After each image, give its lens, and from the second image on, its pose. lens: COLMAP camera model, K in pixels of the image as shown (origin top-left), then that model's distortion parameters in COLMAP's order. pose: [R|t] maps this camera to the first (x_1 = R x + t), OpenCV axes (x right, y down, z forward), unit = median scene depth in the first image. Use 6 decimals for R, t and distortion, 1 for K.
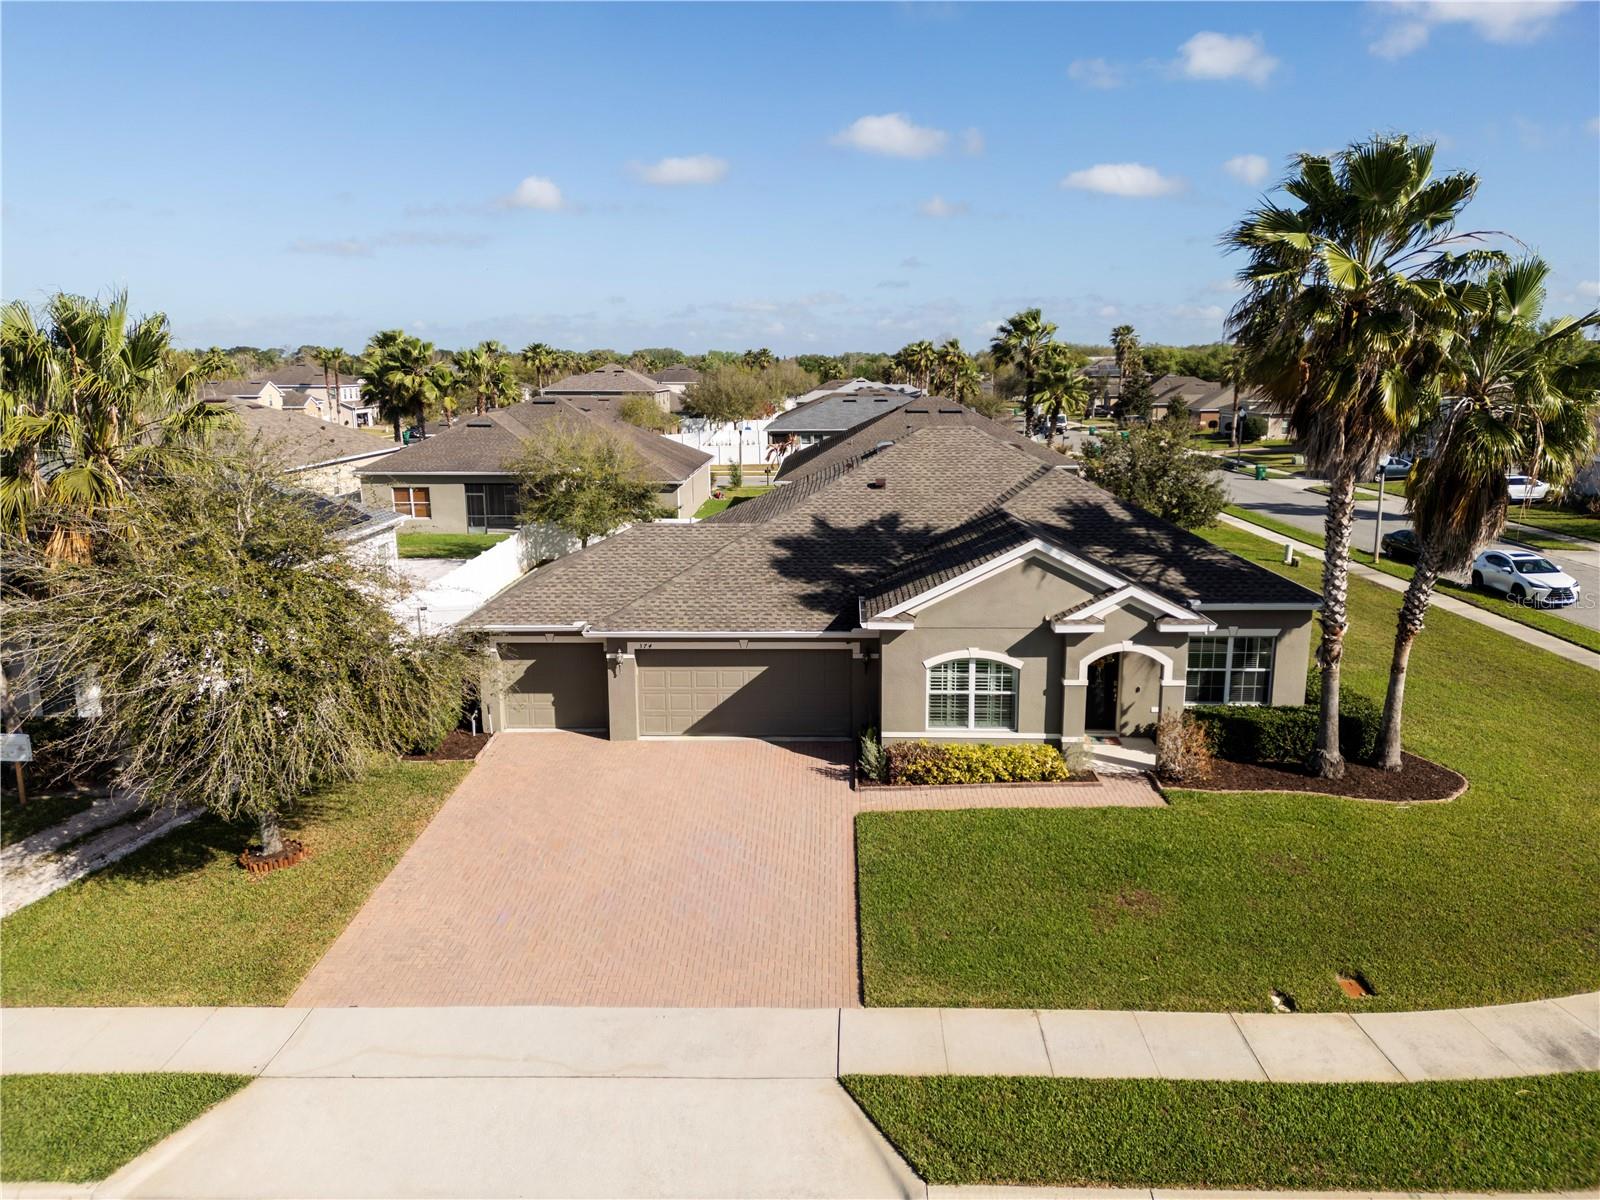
lens RADIAL K [[1122.3, 0, 803.2], [0, 1122.3, 593.2], [0, 0, 1]] dist [0.099050, -0.106733]
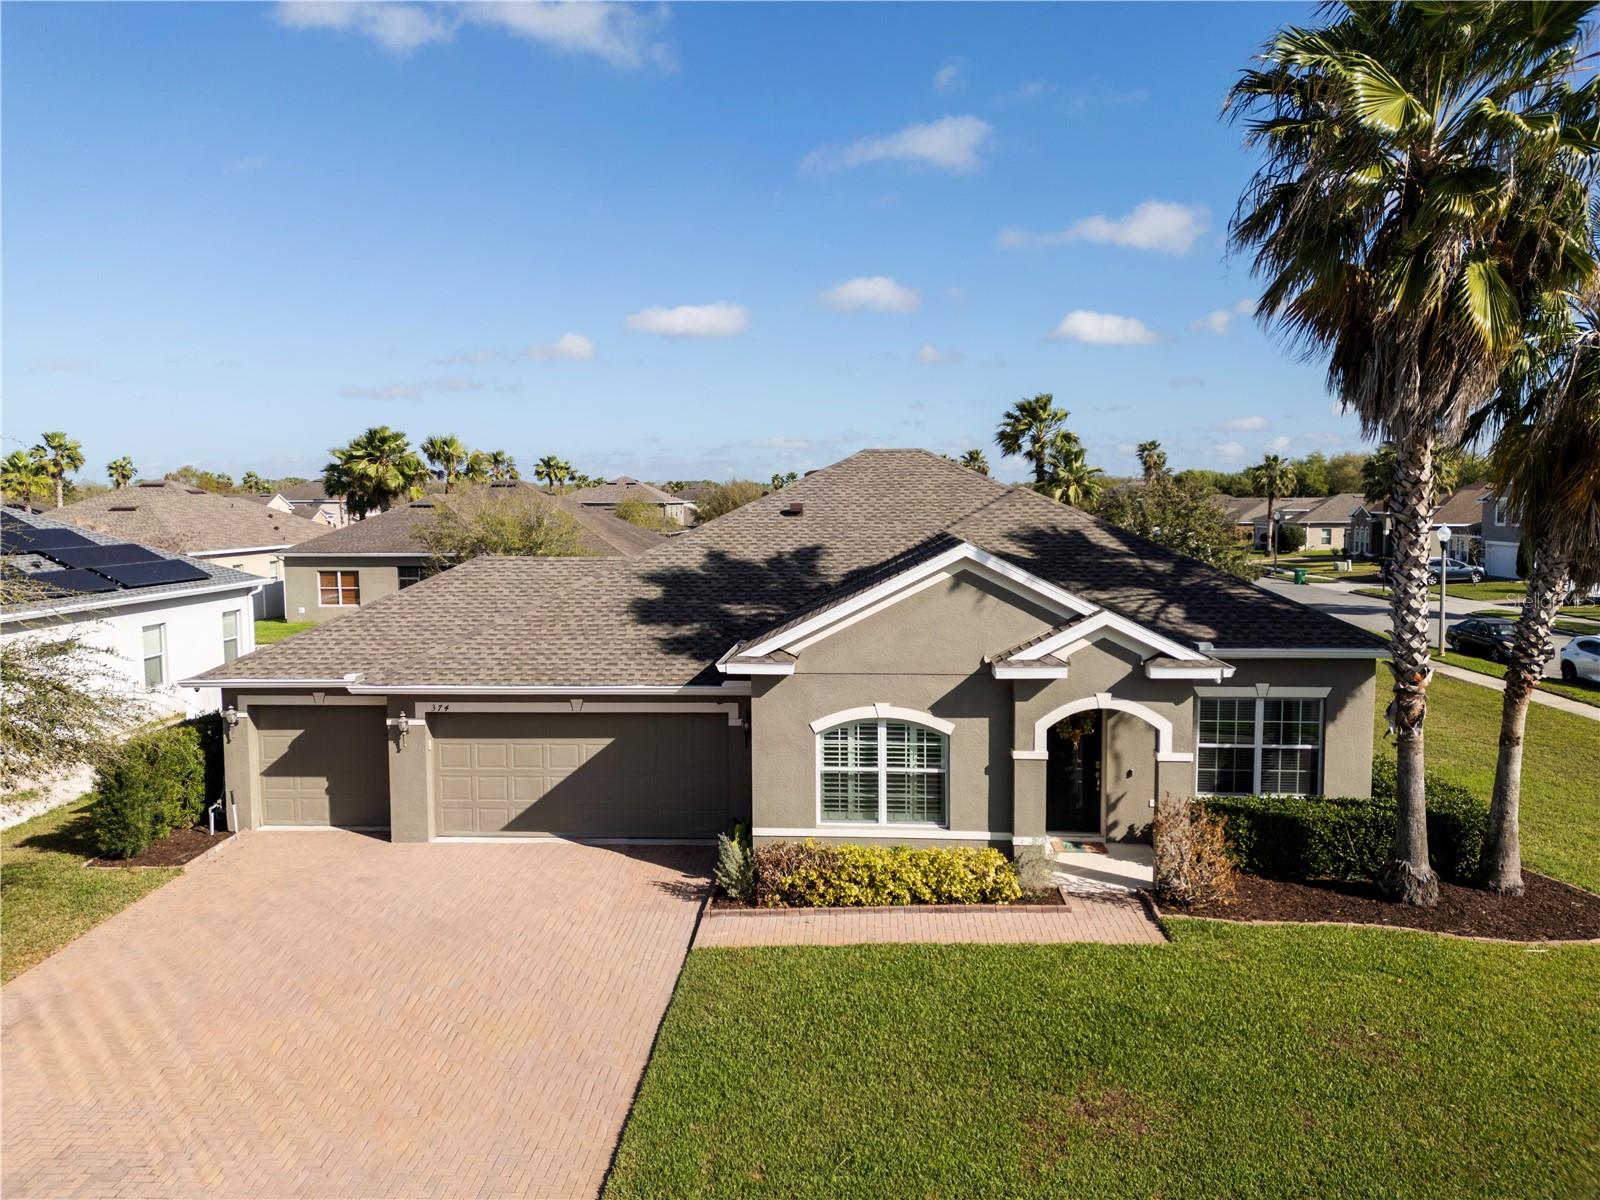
lens RADIAL K [[1122.3, 0, 803.2], [0, 1122.3, 593.2], [0, 0, 1]] dist [0.099050, -0.106733]
pose [[0.999459, 0.003739, -0.032684, 0.124133], [-0.007464, 0.993383, -0.114603, 0.060212], [0.032040, 0.114785, 0.992874, 0.302441]]
